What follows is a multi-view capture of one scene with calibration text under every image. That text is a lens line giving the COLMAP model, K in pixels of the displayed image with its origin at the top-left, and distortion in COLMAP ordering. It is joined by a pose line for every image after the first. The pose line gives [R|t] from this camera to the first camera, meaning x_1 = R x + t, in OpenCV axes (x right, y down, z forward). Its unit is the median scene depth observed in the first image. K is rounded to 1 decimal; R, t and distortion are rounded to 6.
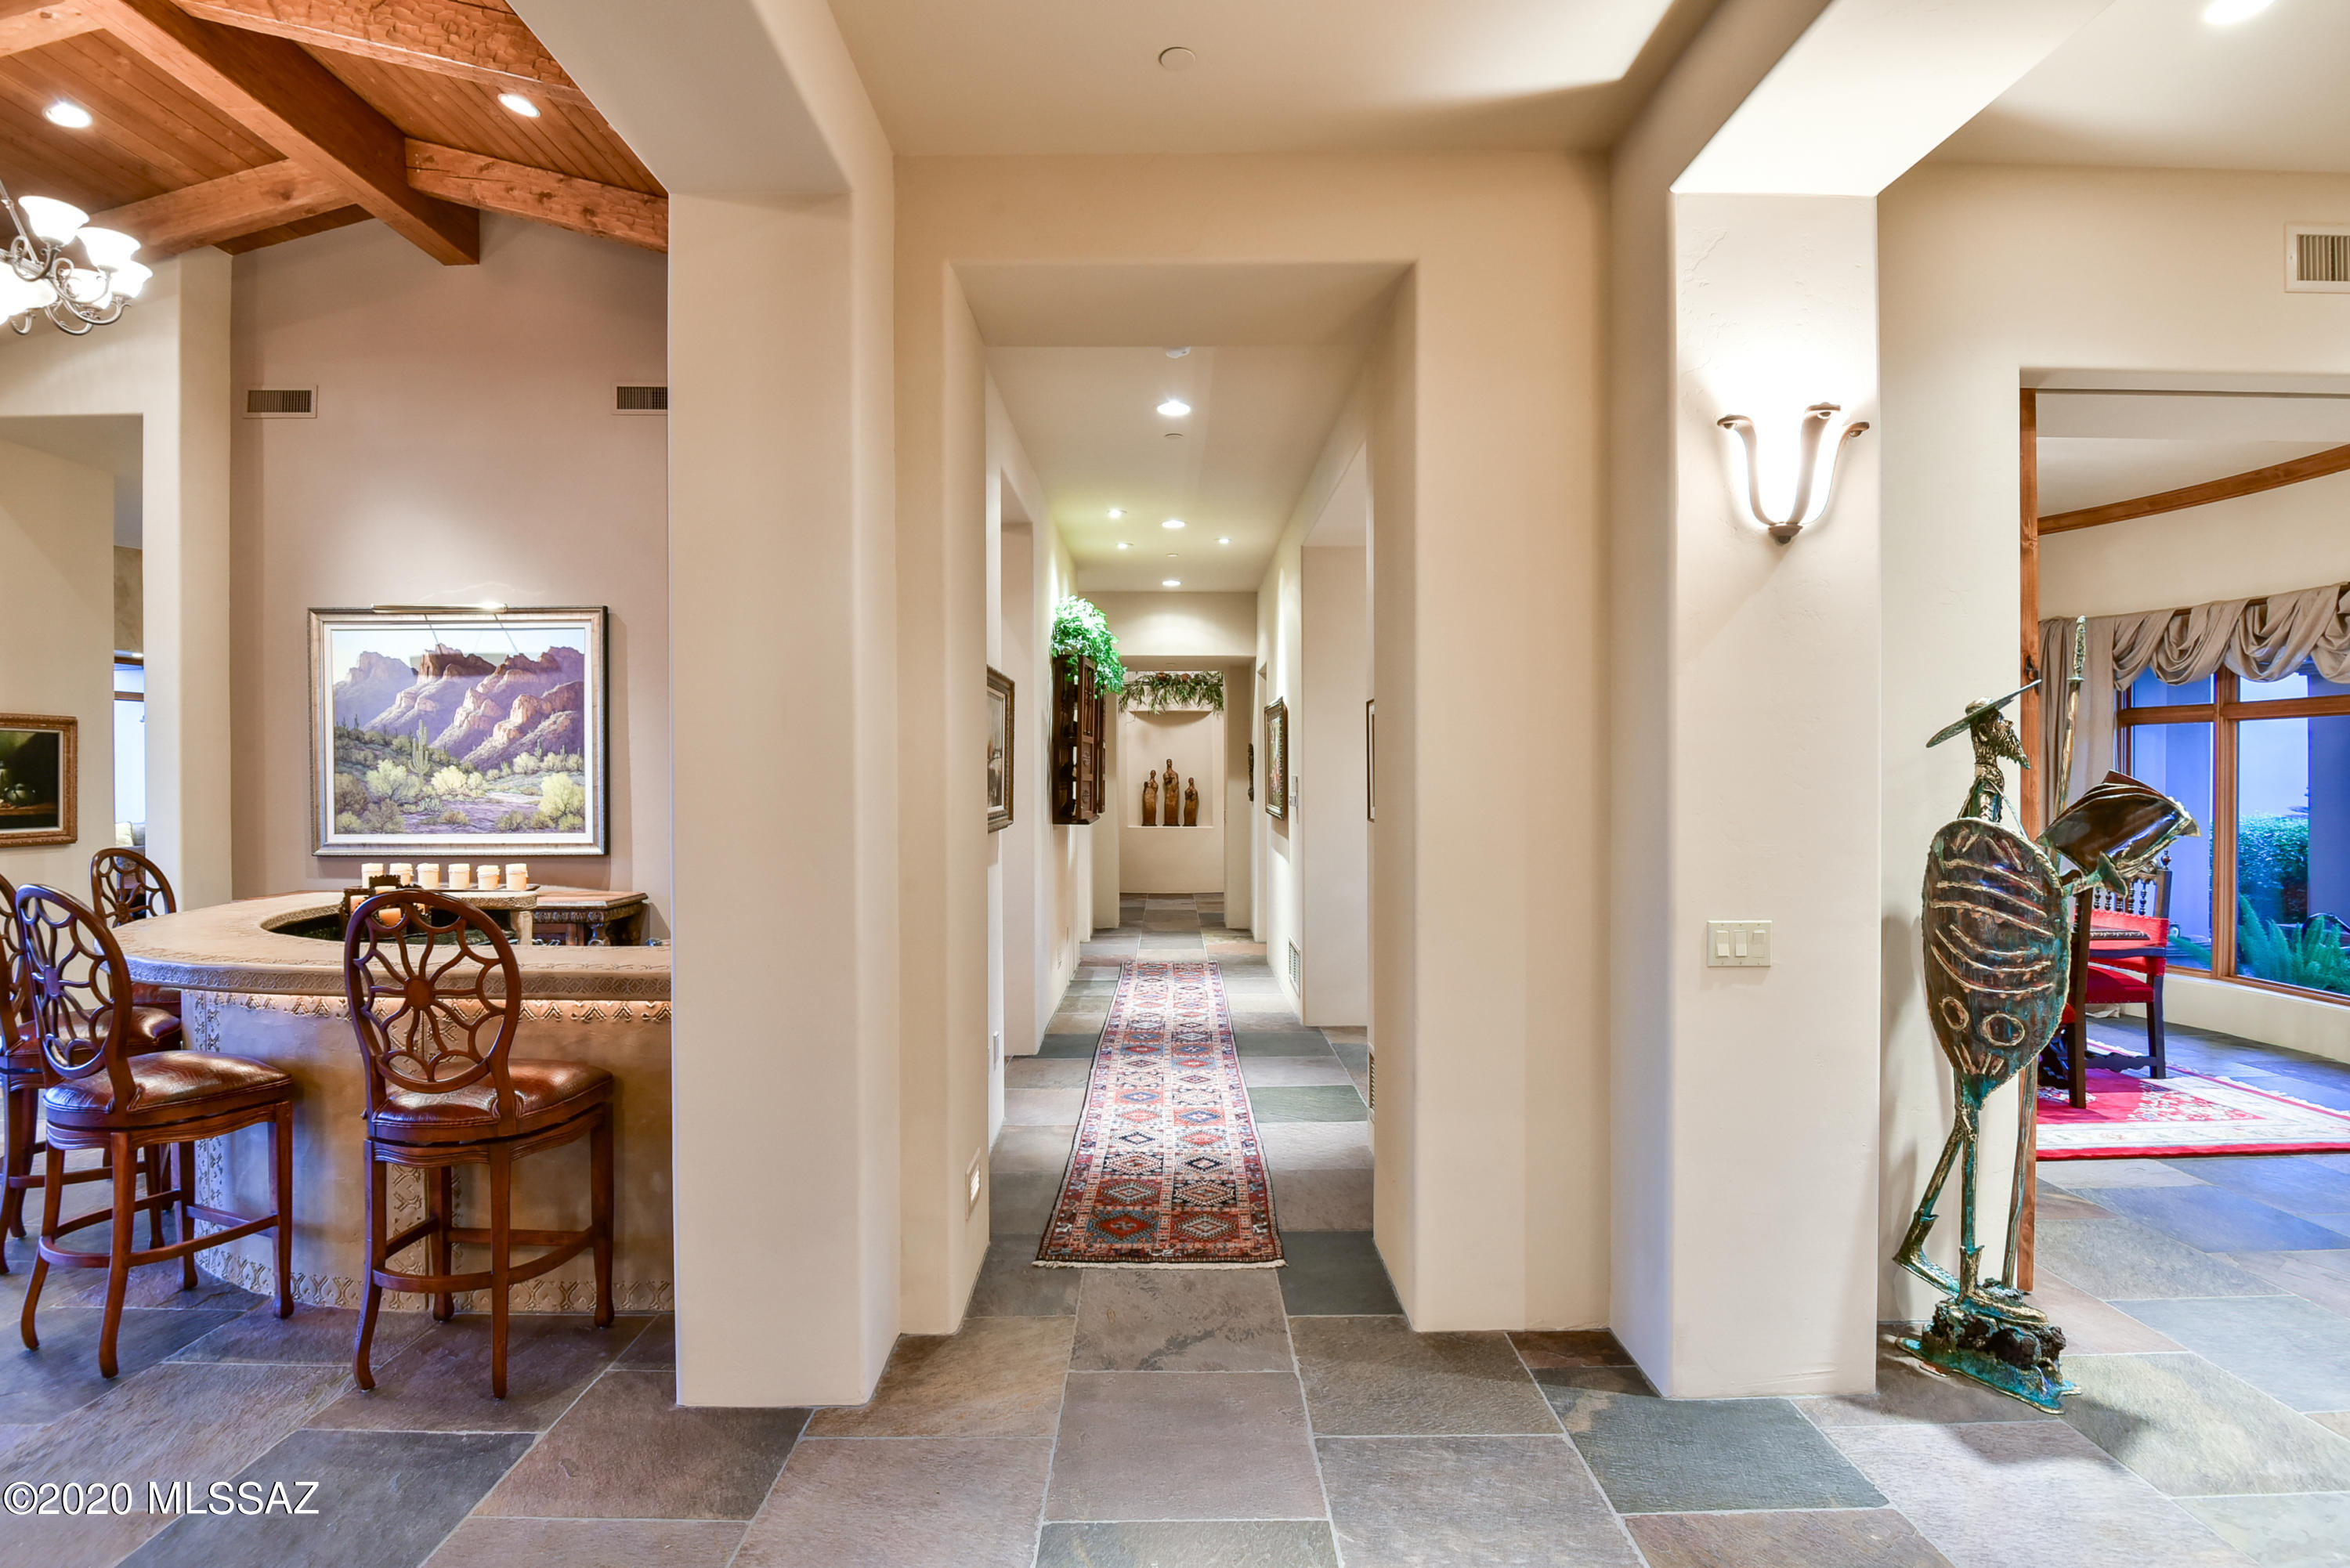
lens RADIAL K [[1131.7, 0, 1174.5], [0, 1131.7, 779.7], [0, 0, 1]] dist [-0.014932, -0.006816]
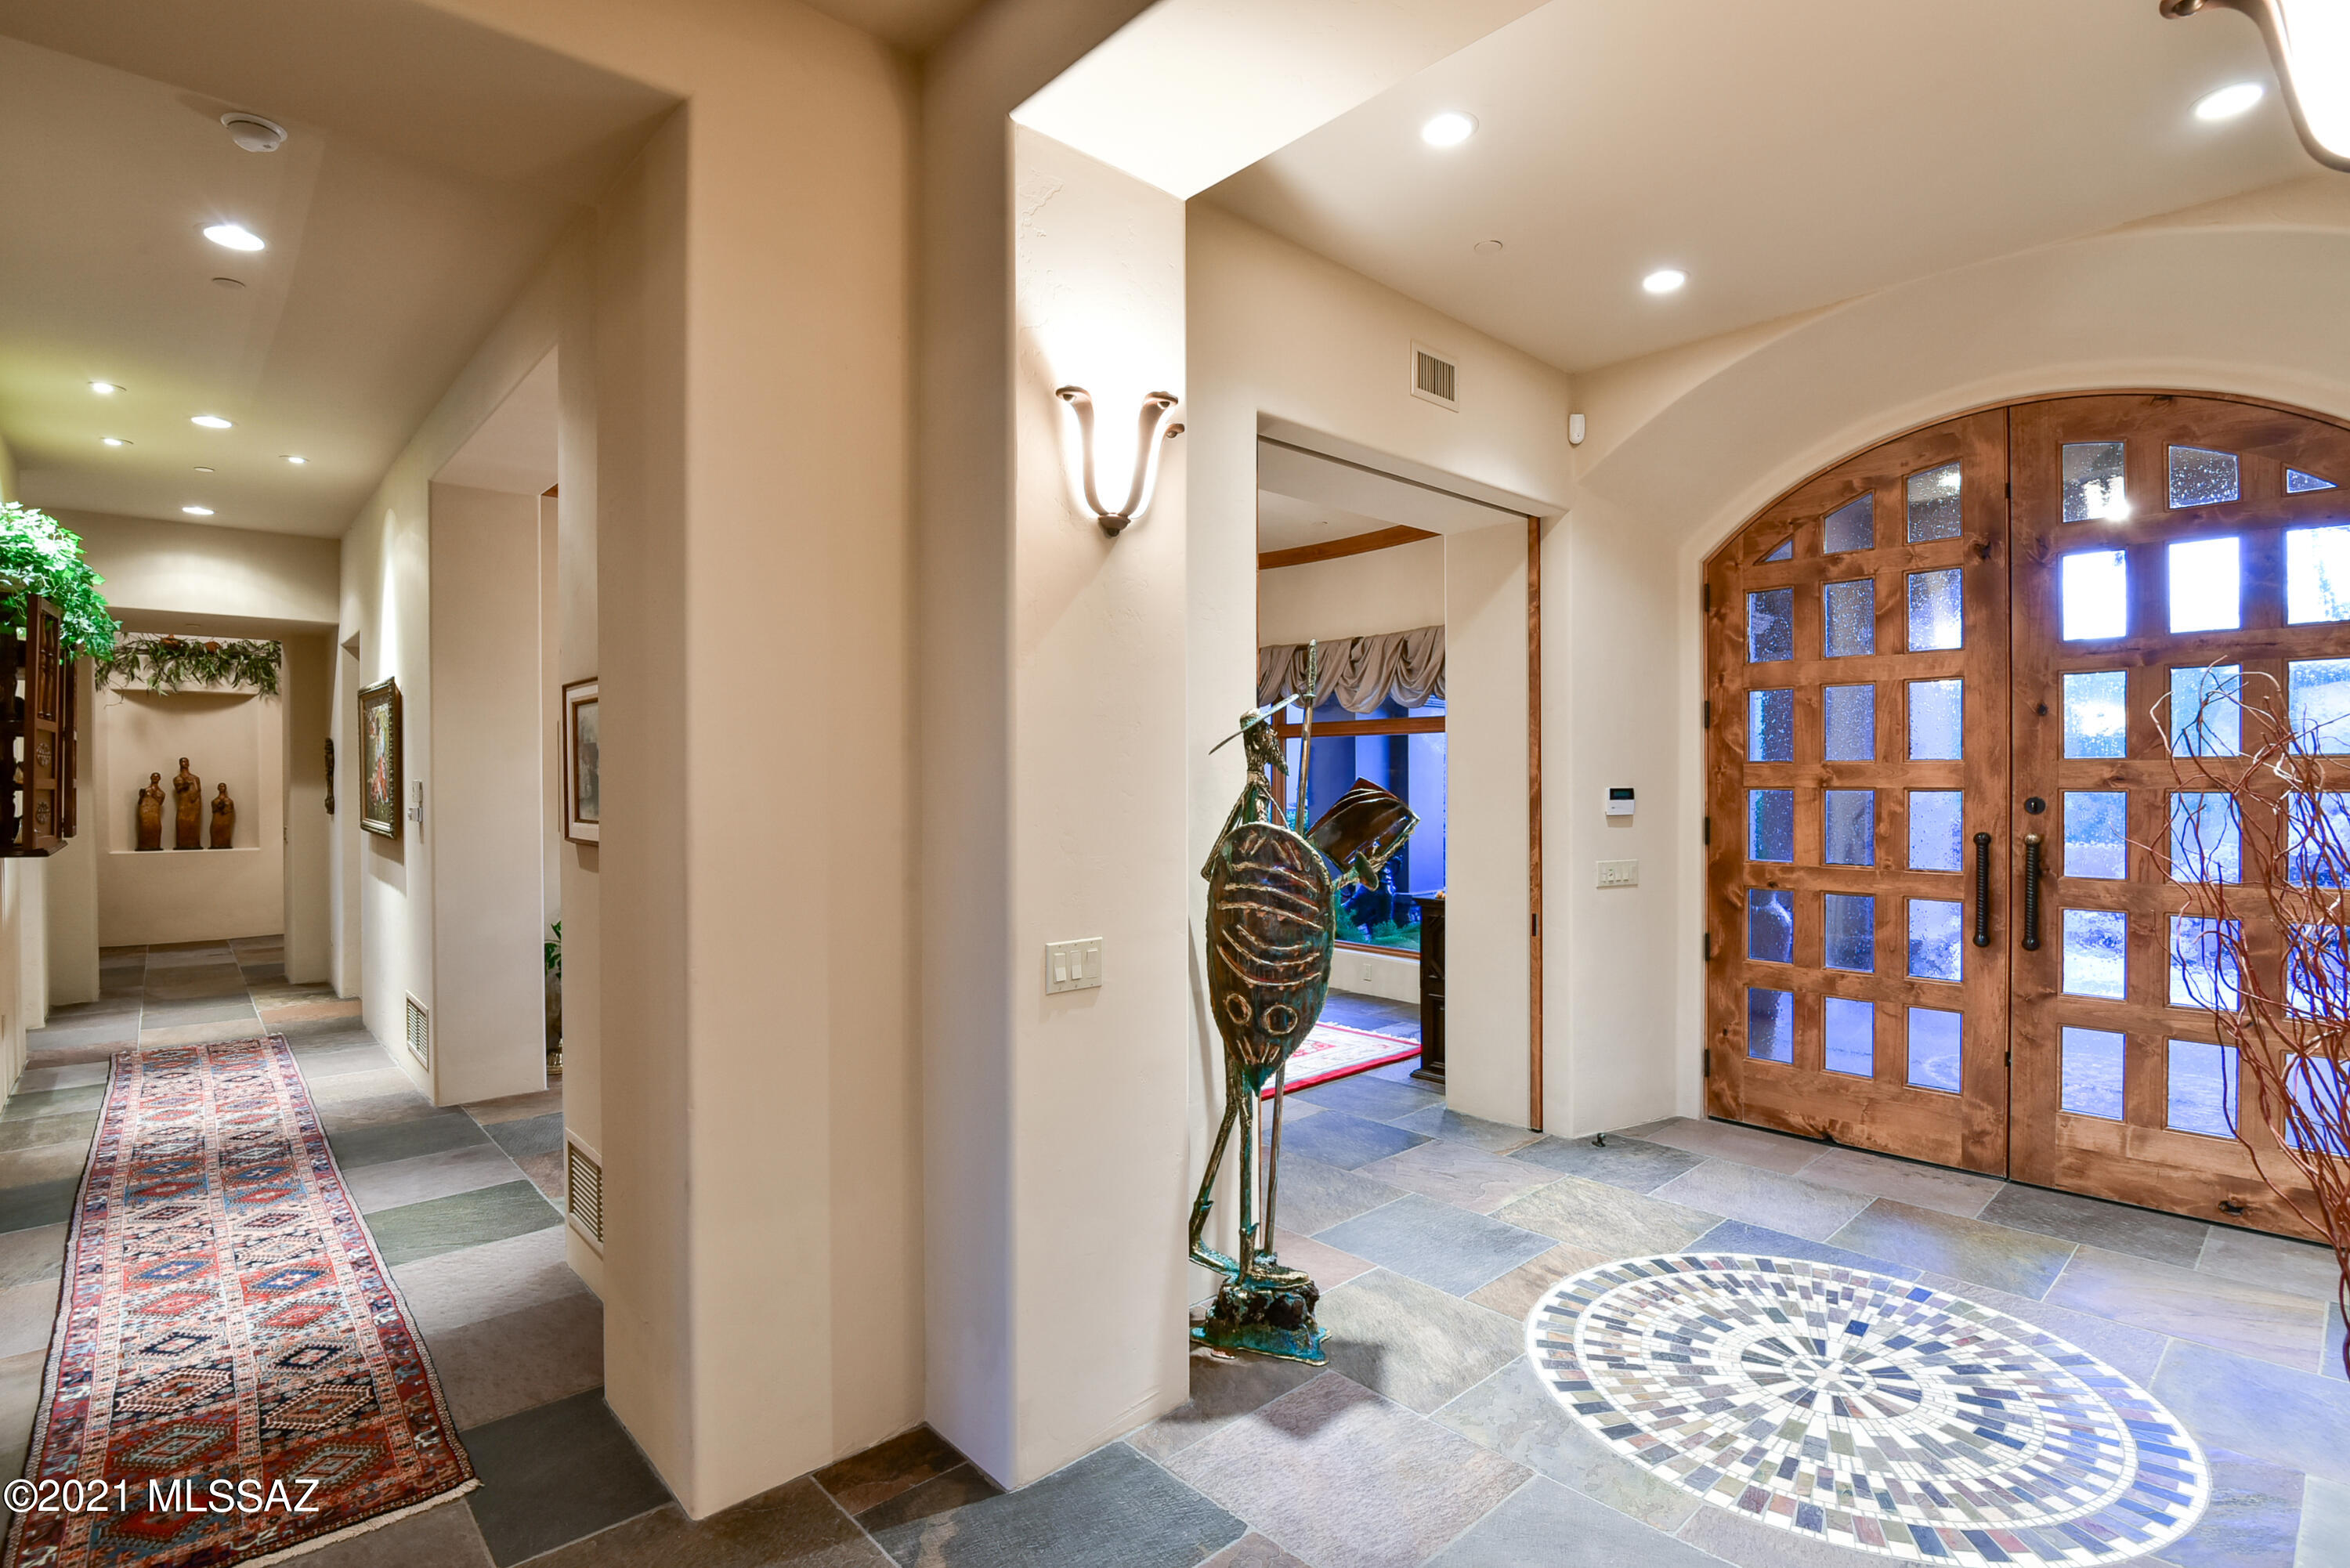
lens RADIAL K [[1131.7, 0, 1188.6], [0, 1131.7, 784.9], [0, 0, 1]] dist [-0.014932, -0.006816]
pose [[0.740750, -0.003114, 0.671773, -0.039754], [0.002451, 0.999995, 0.001933, -0.002464], [-0.671776, 0.000214, 0.740754, 0.210157]]
